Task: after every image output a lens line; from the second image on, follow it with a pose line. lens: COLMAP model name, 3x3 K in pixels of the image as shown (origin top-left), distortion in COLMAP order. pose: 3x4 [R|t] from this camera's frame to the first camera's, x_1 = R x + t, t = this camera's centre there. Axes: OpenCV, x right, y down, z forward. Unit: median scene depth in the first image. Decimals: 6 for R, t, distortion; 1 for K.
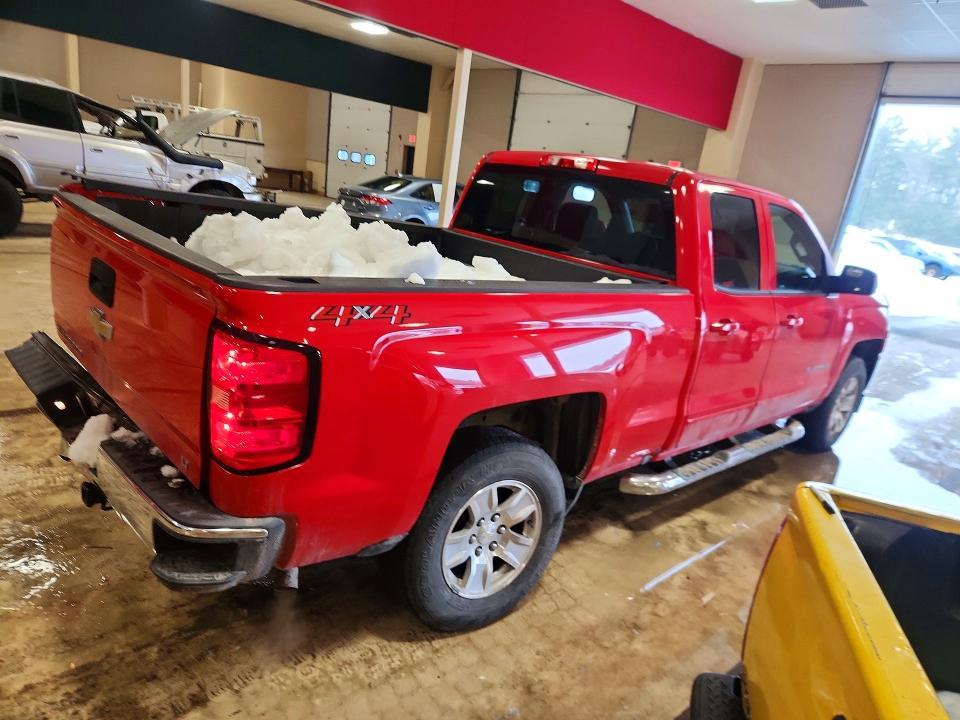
lens RADIAL K [[670.7, 0, 483.5], [0, 670.7, 366.5], [0, 0, 1]] dist [0.064910, -0.043832]
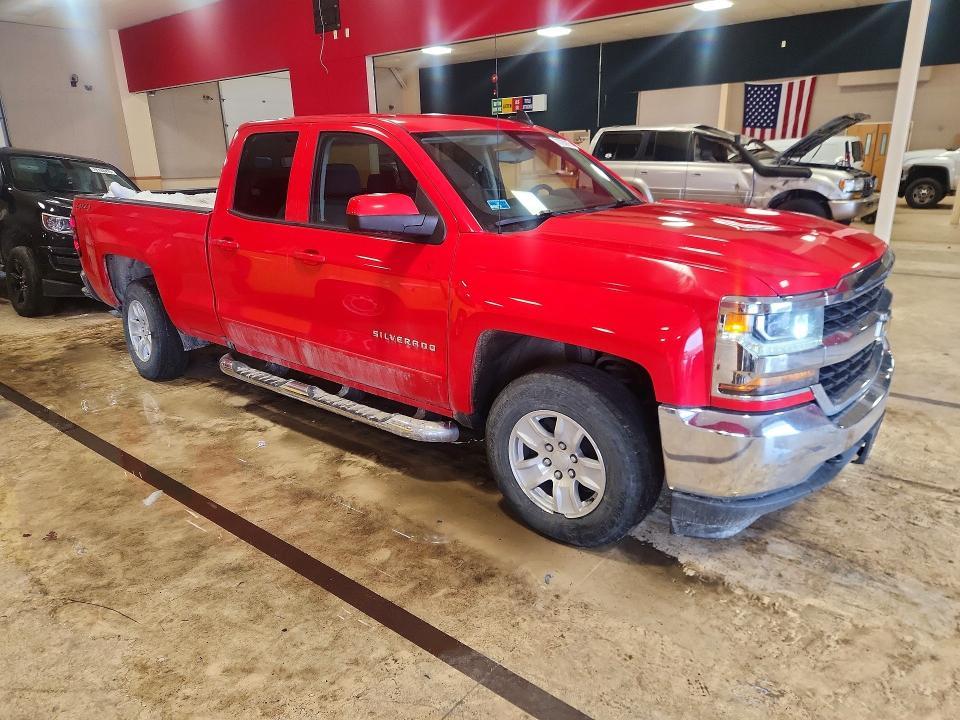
lens RADIAL K [[670.7, 0, 484.3], [0, 670.7, 357.2], [0, 0, 1]] dist [0.064910, -0.043832]
pose [[0.115431, 0.150612, -0.981831, 0.688698], [-0.242653, 0.962767, 0.119160, -0.051544], [0.963221, 0.224489, 0.147680, 0.551418]]
